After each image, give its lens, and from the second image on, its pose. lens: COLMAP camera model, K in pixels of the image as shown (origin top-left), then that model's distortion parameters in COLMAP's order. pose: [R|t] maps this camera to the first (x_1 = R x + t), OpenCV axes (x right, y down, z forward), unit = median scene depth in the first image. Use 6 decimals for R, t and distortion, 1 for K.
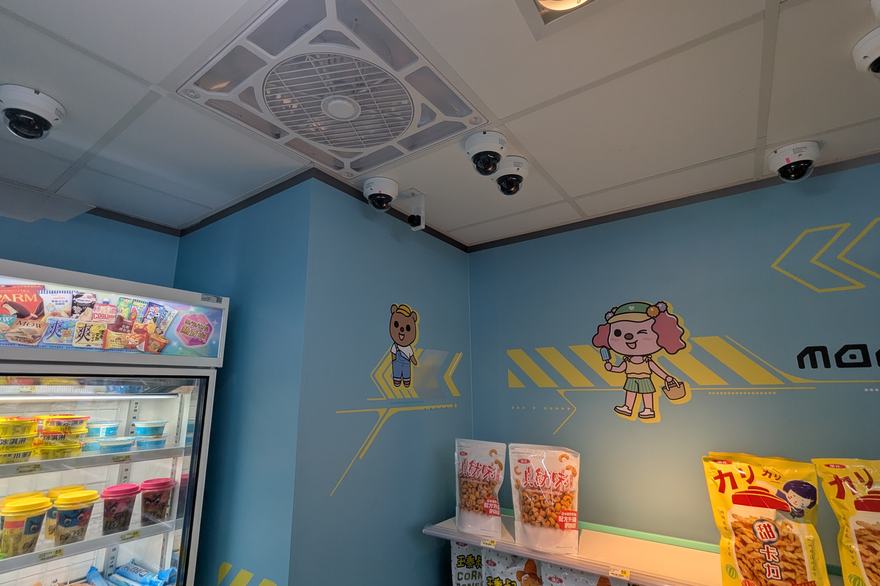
lens RADIAL K [[419.0, 0, 440.0], [0, 419.0, 293.0], [0, 0, 1]] dist [-0.000581, 0.001213]
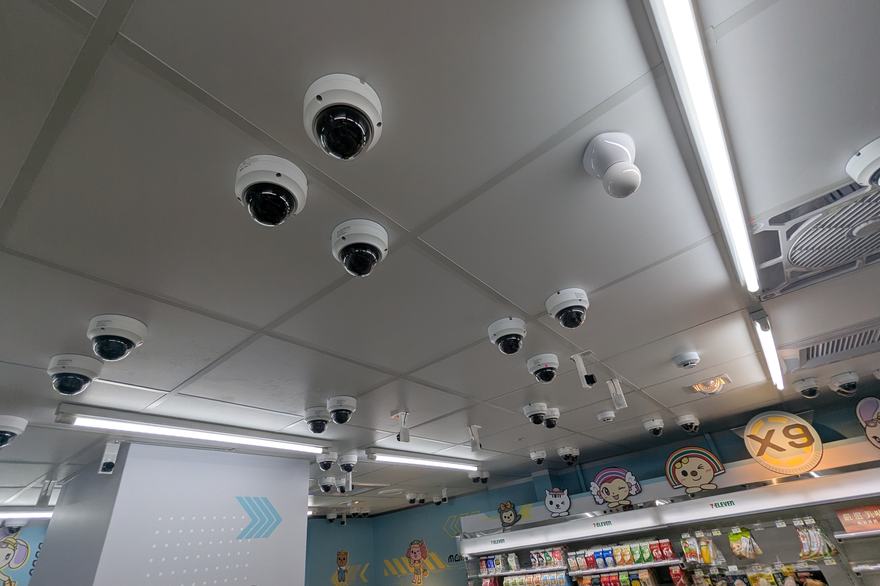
lens RADIAL K [[419.0, 0, 440.0], [0, 419.0, 293.0], [0, 0, 1]] dist [-0.000581, 0.001213]
pose [[0.992451, -0.121443, 0.017125, 0.816623], [0.120236, 0.935892, -0.331133, -0.648607], [0.024186, 0.330692, 0.943429, -2.554164]]
